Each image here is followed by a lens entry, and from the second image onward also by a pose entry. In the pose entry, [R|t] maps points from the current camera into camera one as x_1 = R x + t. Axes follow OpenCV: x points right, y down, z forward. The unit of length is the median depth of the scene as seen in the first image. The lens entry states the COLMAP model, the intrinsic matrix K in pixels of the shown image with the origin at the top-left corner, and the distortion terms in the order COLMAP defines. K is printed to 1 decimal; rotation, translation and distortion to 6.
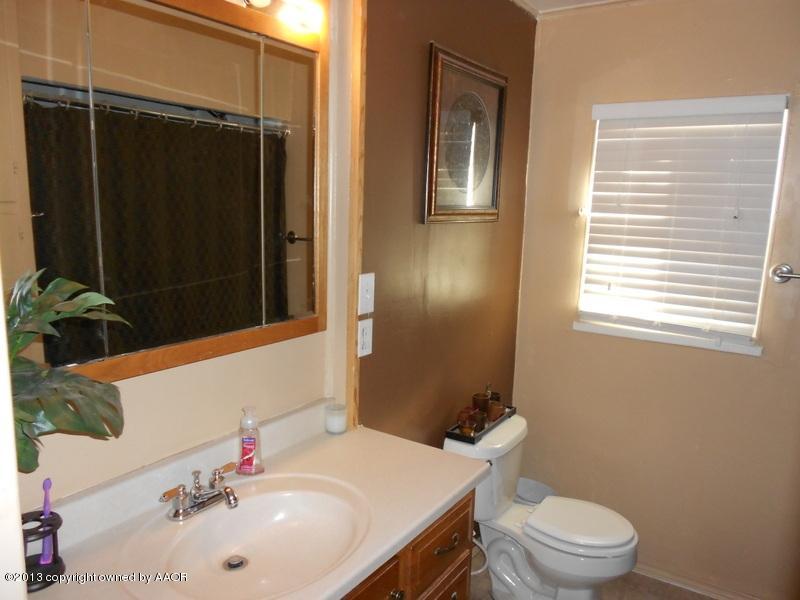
lens RADIAL K [[609.3, 0, 401.1], [0, 609.3, 310.8], [0, 0, 1]] dist [-0.006662, -0.009148]
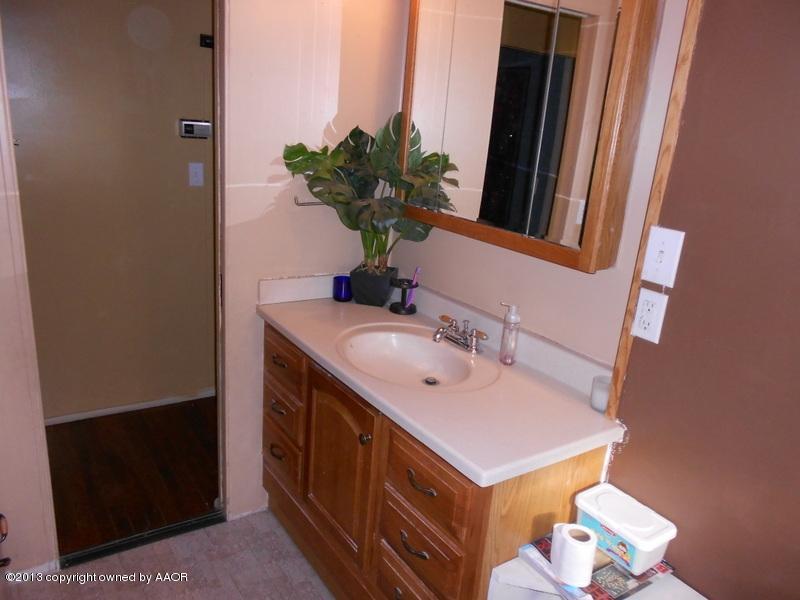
lens RADIAL K [[616.9, 0, 400.0], [0, 616.9, 300.0], [0, 0, 1]] dist [0.000565, -0.000793]
pose [[-0.364677, 0.214478, -0.906096, 0.608345], [-0.254519, 0.913090, 0.318570, -0.112978], [0.895673, 0.346794, -0.278394, 0.783092]]
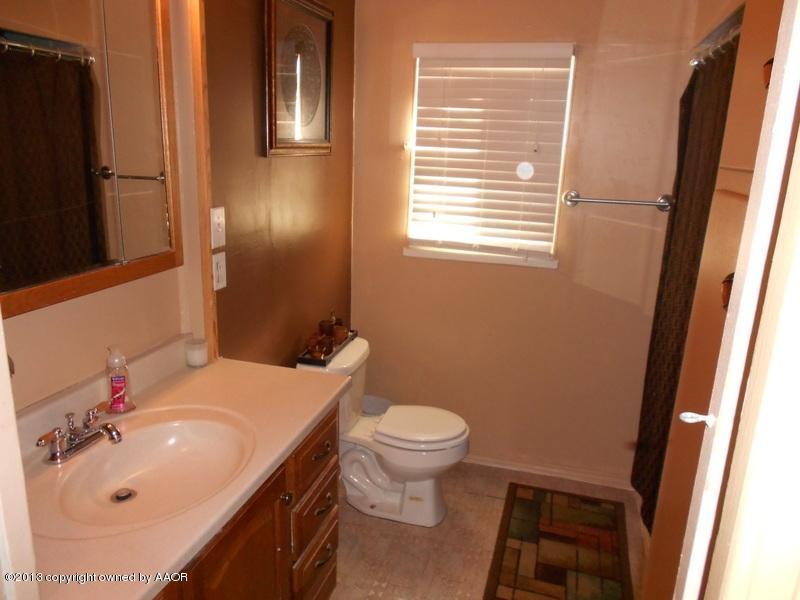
lens RADIAL K [[609.3, 0, 401.1], [0, 609.3, 310.8], [0, 0, 1]] dist [-0.006662, -0.009148]
pose [[0.949983, -0.079215, 0.302089, -0.070308], [0.048276, 0.992918, 0.108554, 0.011849], [-0.308548, -0.088541, 0.947079, -0.050804]]
